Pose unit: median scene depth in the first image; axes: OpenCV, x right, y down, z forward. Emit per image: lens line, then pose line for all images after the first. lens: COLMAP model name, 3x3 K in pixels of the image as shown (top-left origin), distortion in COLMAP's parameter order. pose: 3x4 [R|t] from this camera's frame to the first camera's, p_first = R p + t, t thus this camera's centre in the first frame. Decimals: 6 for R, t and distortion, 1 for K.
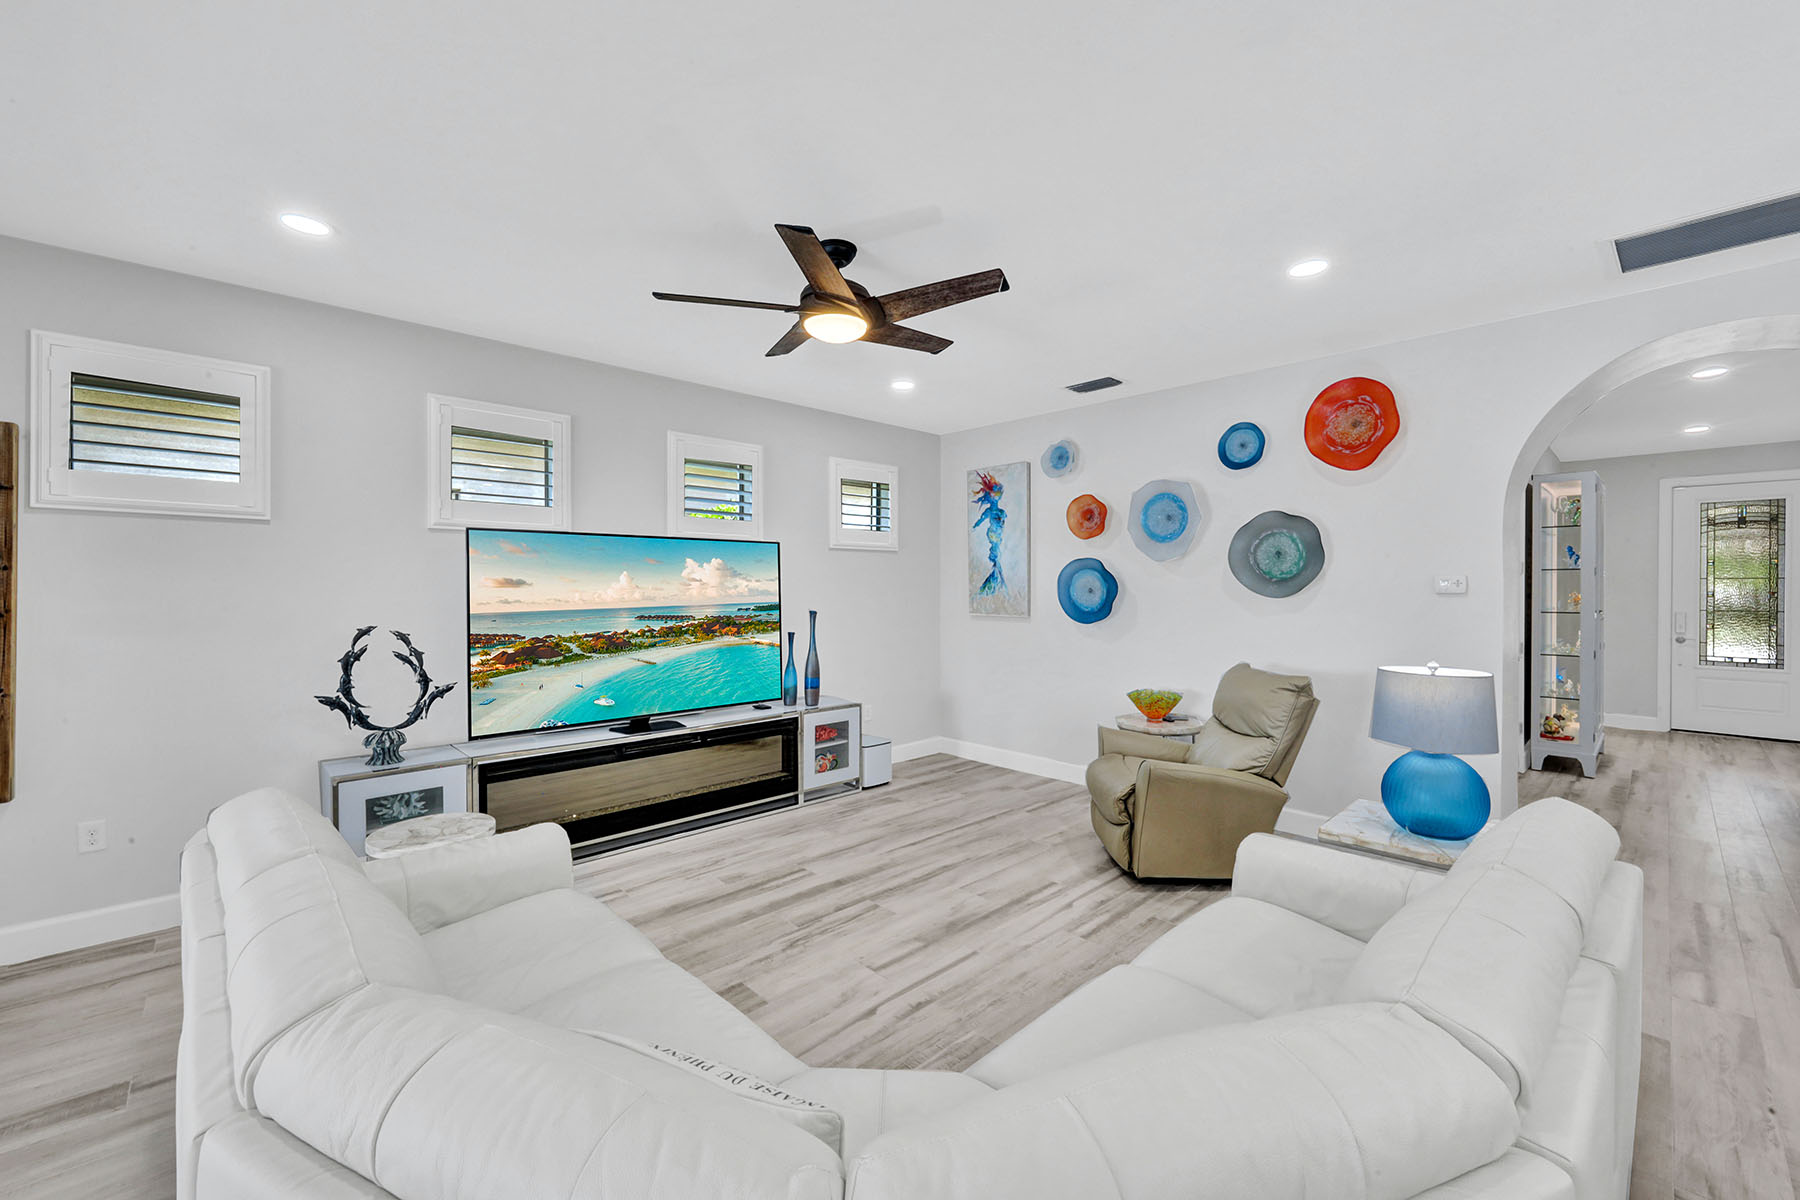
lens RADIAL K [[721.9, 0, 902.0], [0, 721.9, 597.3], [0, 0, 1]] dist [-0.010315, 0.000259]
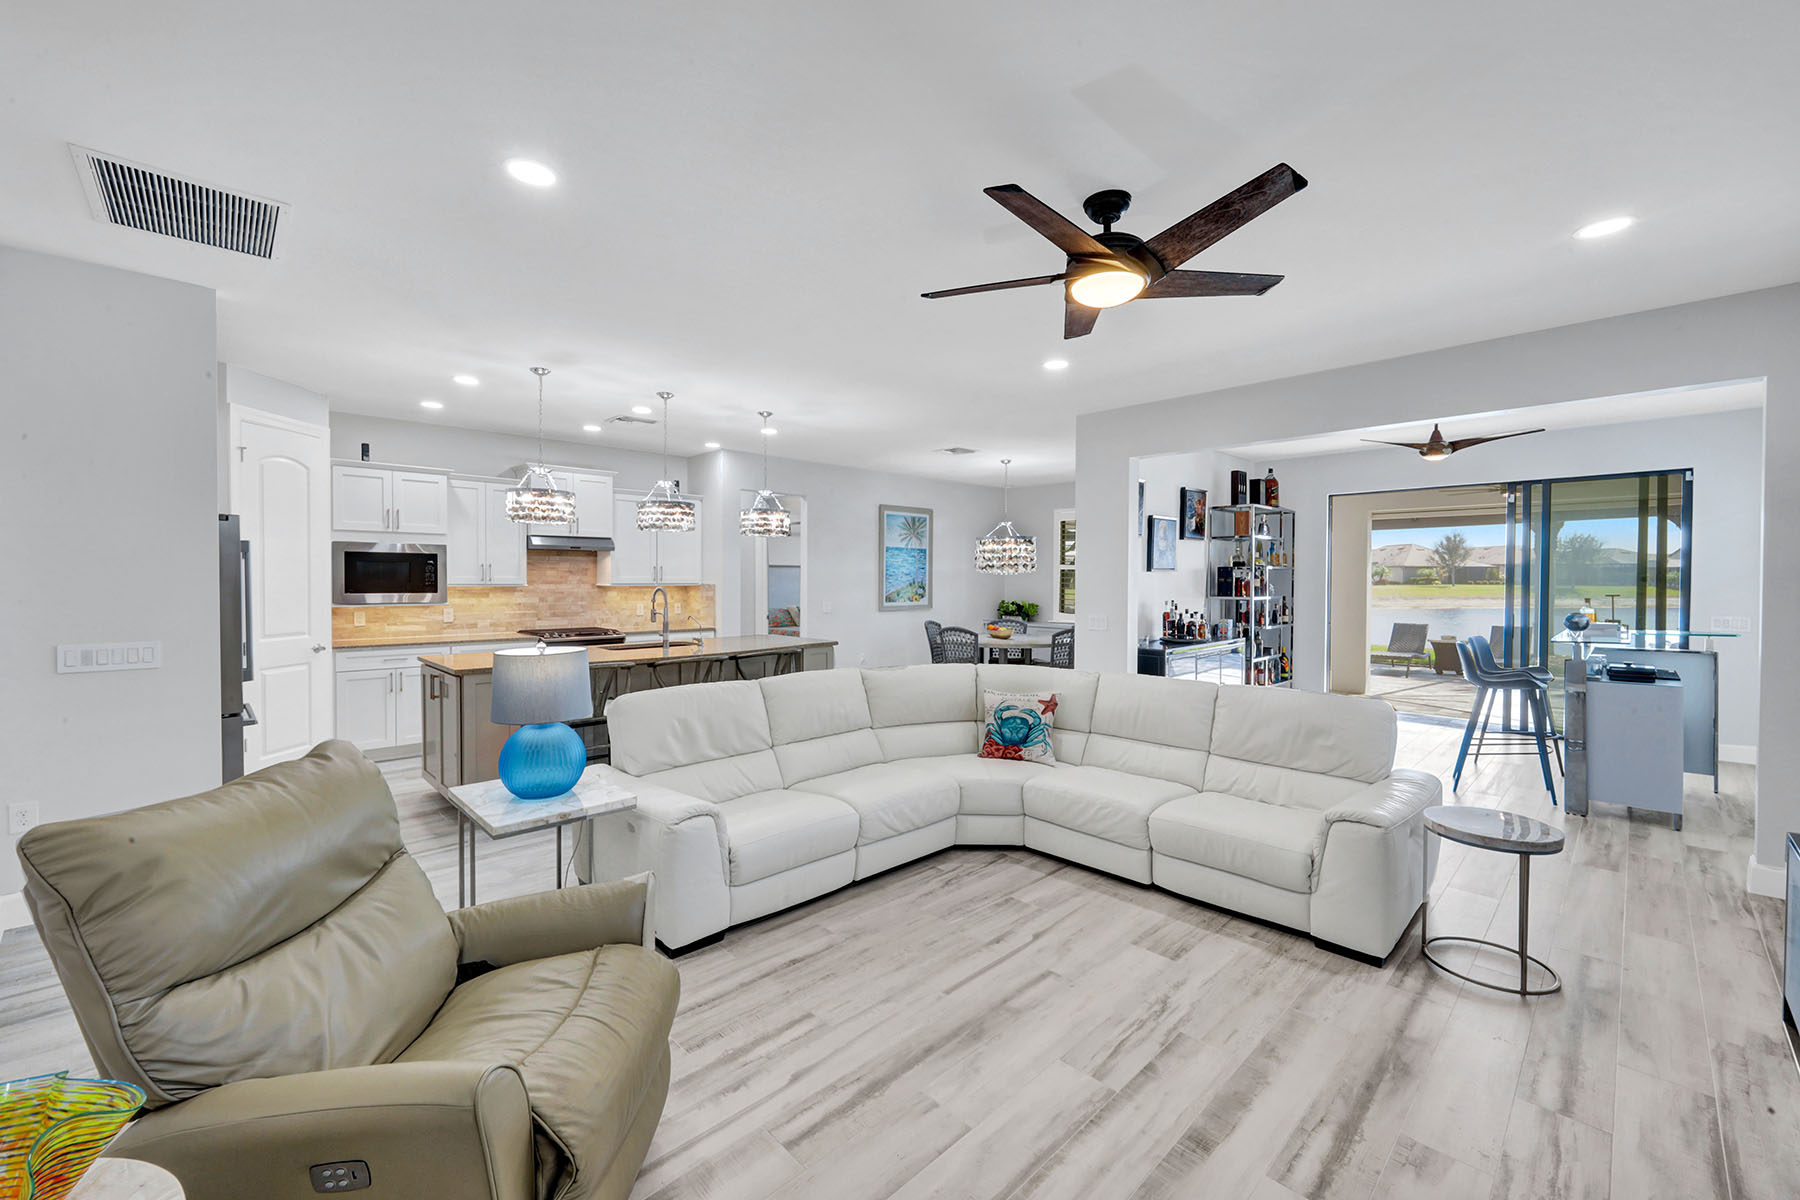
lens RADIAL K [[721.9, 0, 909.4], [0, 721.9, 590.5], [0, 0, 1]] dist [-0.010315, 0.000259]
pose [[-0.999706, 0.001234, -0.024210, 0.104986], [0.000287, 0.999236, 0.039087, -0.019723], [0.024239, 0.039068, -0.998943, 1.162265]]
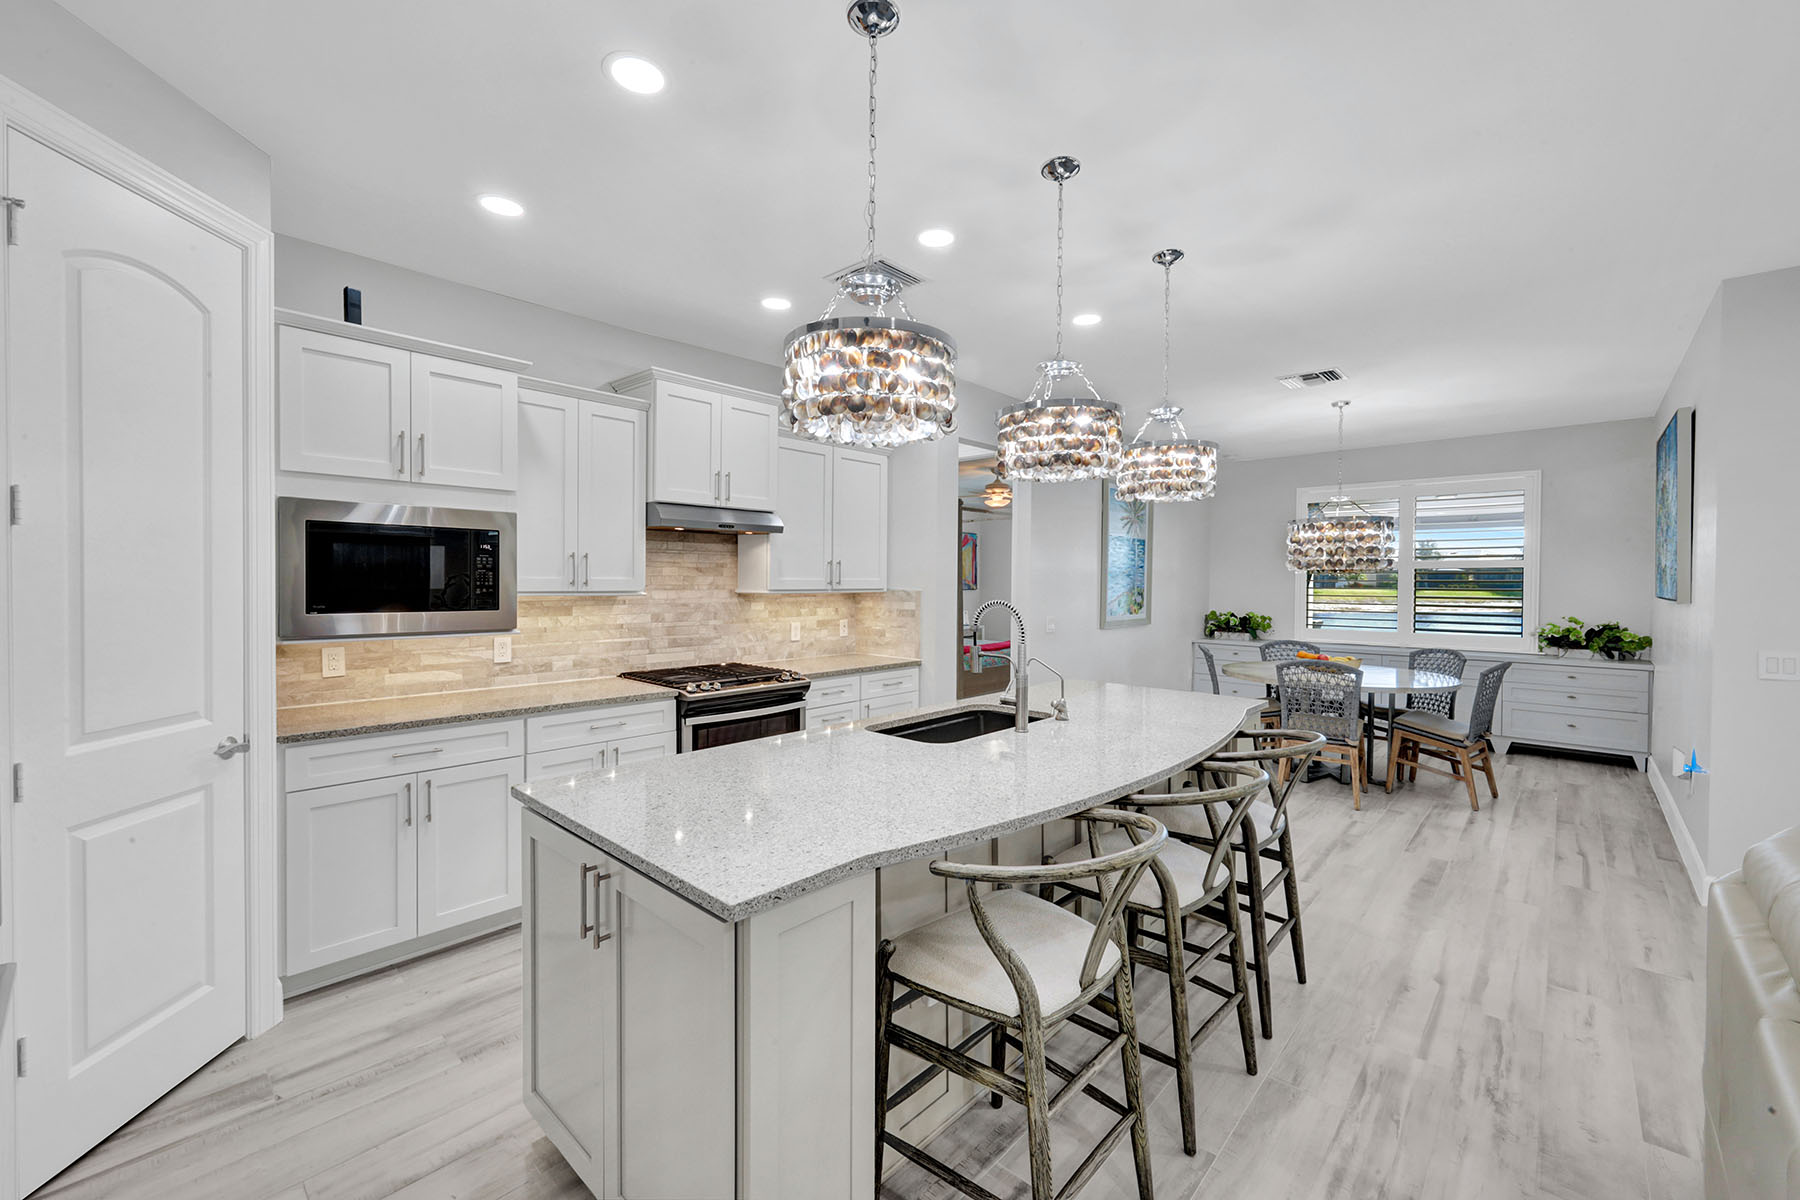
lens RADIAL K [[721.9, 0, 899.4], [0, 721.9, 588.5], [0, 0, 1]] dist [-0.010315, 0.000259]
pose [[-0.997943, 0.001320, -0.064096, 0.607849], [-0.000600, 0.999552, 0.029923, -0.002605], [0.064106, 0.029900, -0.997495, 0.508727]]
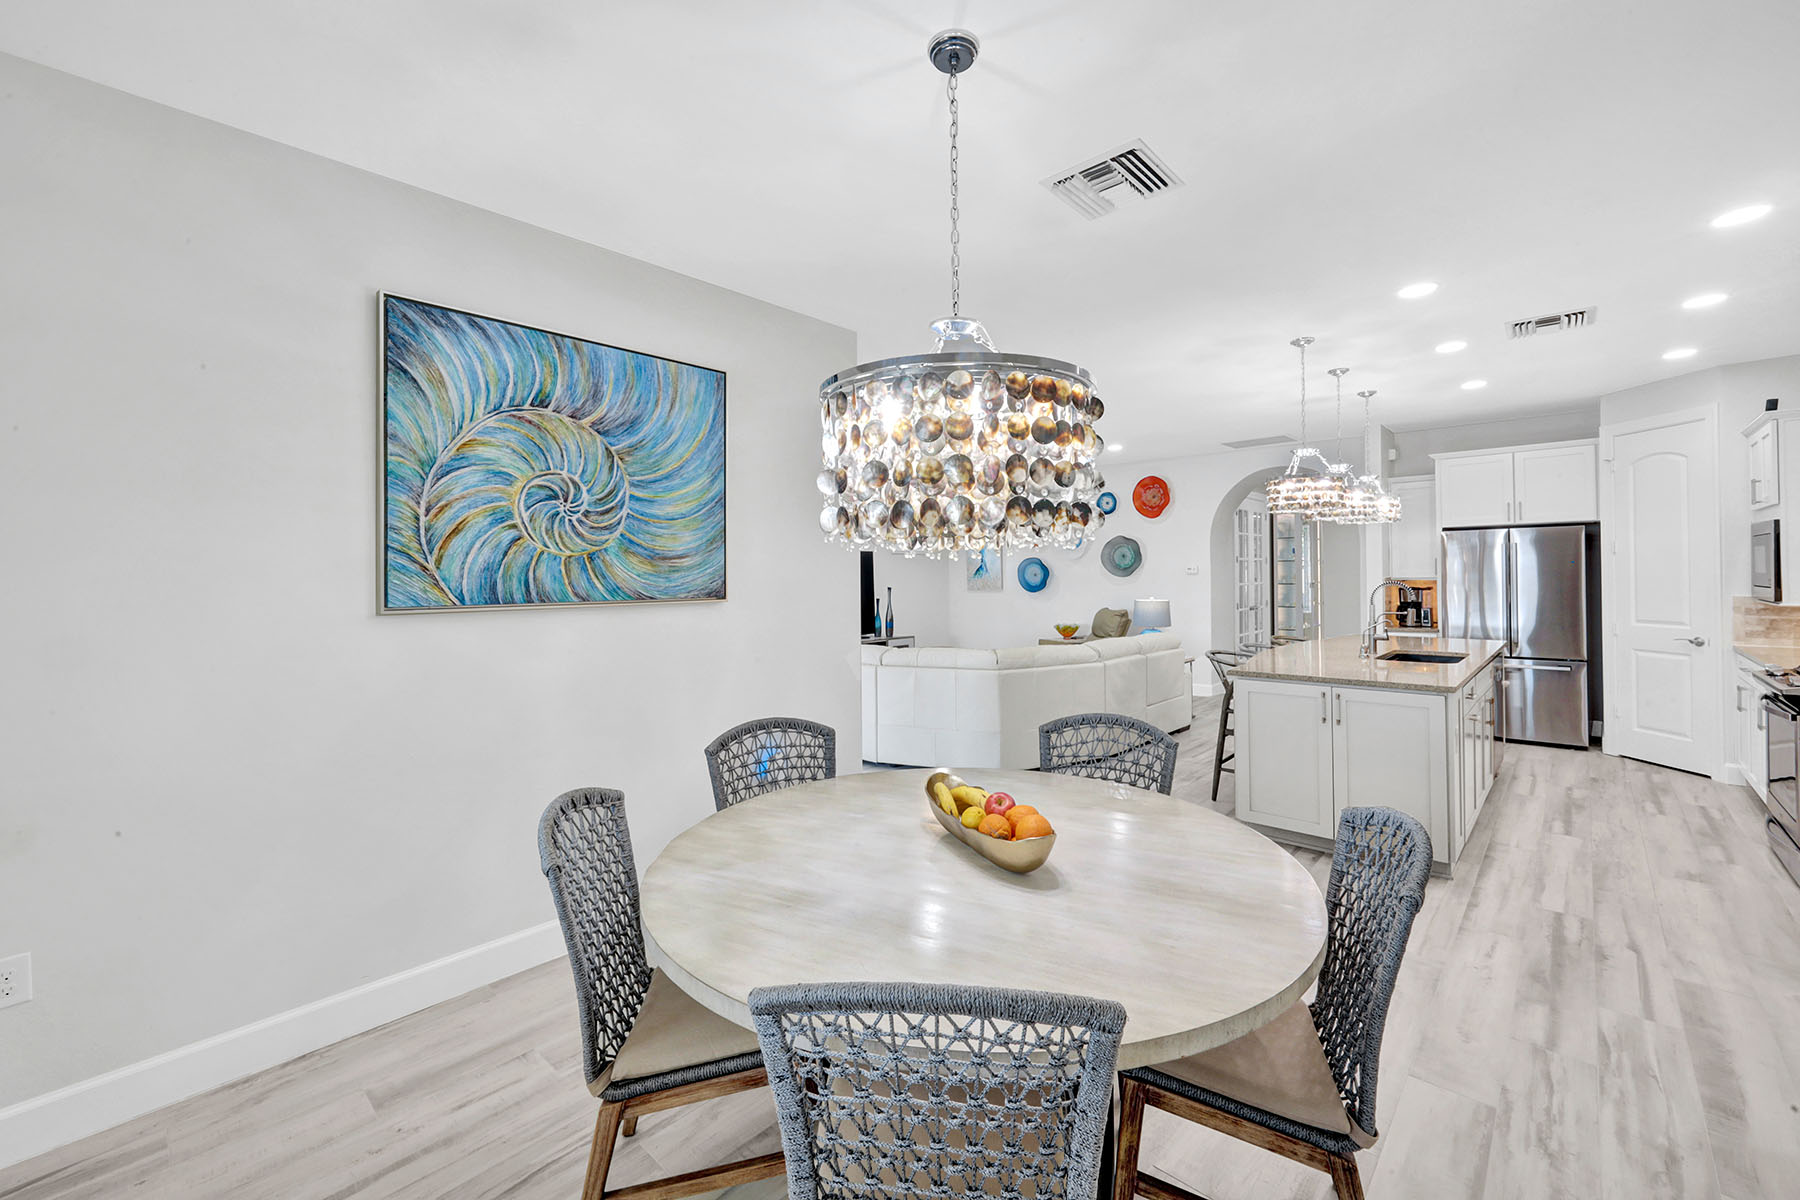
lens RADIAL K [[721.9, 0, 893.5], [0, 721.9, 582.9], [0, 0, 1]] dist [-0.010315, 0.000259]
pose [[0.998803, -0.009785, 0.047923, -0.227675], [0.010232, 0.999906, -0.009082, 0.028708], [-0.047830, 0.009561, 0.998810, -0.989157]]
